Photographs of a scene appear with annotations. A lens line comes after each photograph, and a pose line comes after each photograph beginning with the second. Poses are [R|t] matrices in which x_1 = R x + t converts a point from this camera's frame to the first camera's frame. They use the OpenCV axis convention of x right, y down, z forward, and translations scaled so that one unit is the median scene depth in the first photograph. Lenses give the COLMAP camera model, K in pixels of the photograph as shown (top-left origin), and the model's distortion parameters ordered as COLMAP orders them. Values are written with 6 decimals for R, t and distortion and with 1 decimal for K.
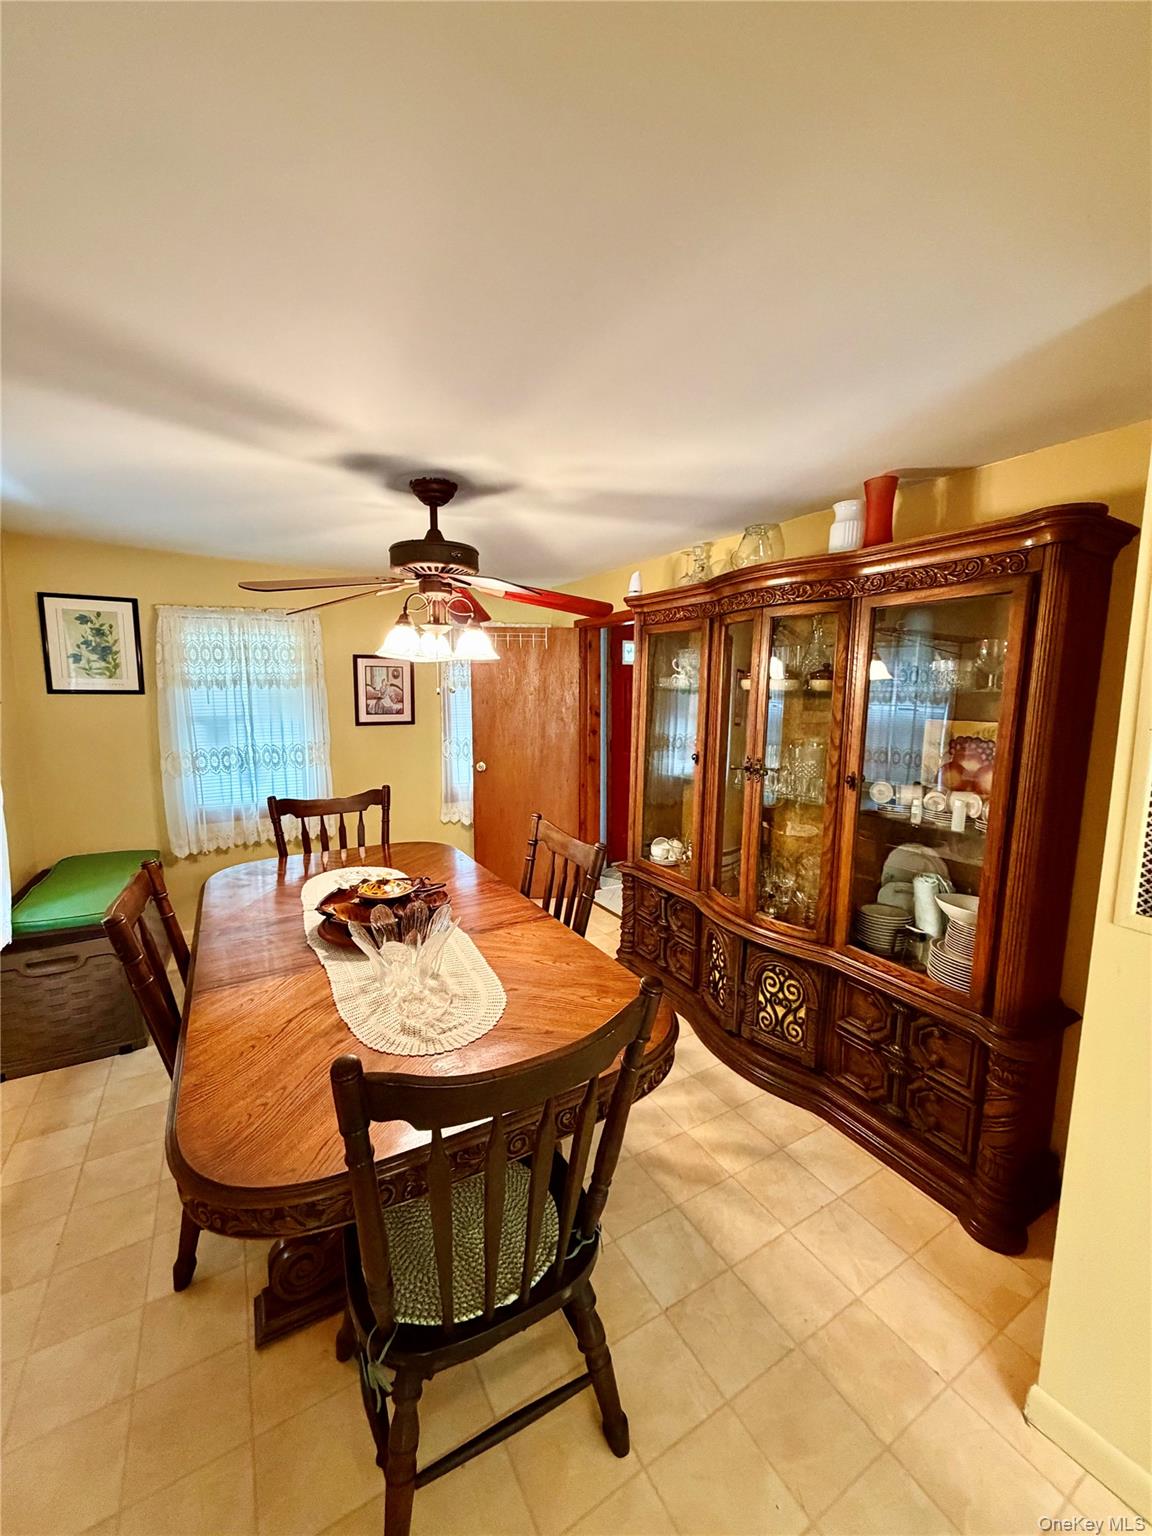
lens RADIAL K [[608.9, 0, 575.2], [0, 608.9, 762.9], [0, 0, 1]] dist [-0.000280, -0.000246]
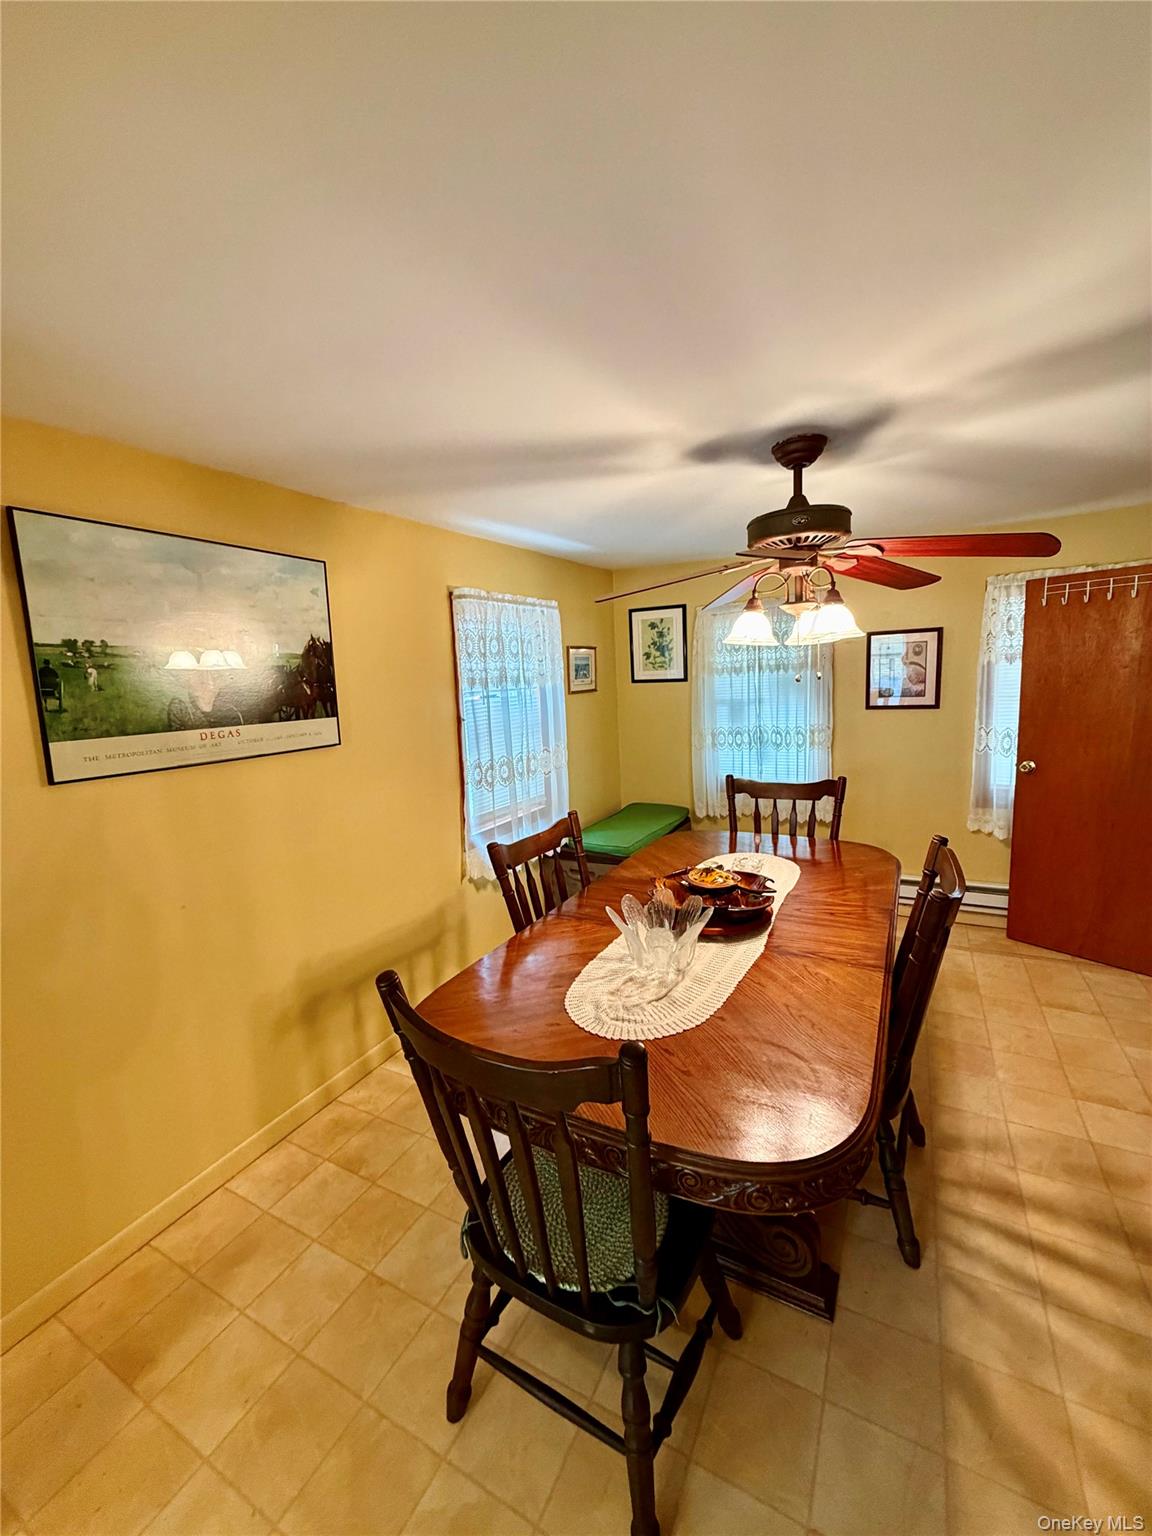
lens RADIAL K [[608.9, 0, 575.2], [0, 608.9, 762.9], [0, 0, 1]] dist [-0.000280, -0.000246]
pose [[0.521053, 0.092945, -0.848448, 0.260059], [-0.059077, 0.995596, 0.072784, -0.027251], [0.851477, 0.012200, 0.524250, 0.176774]]
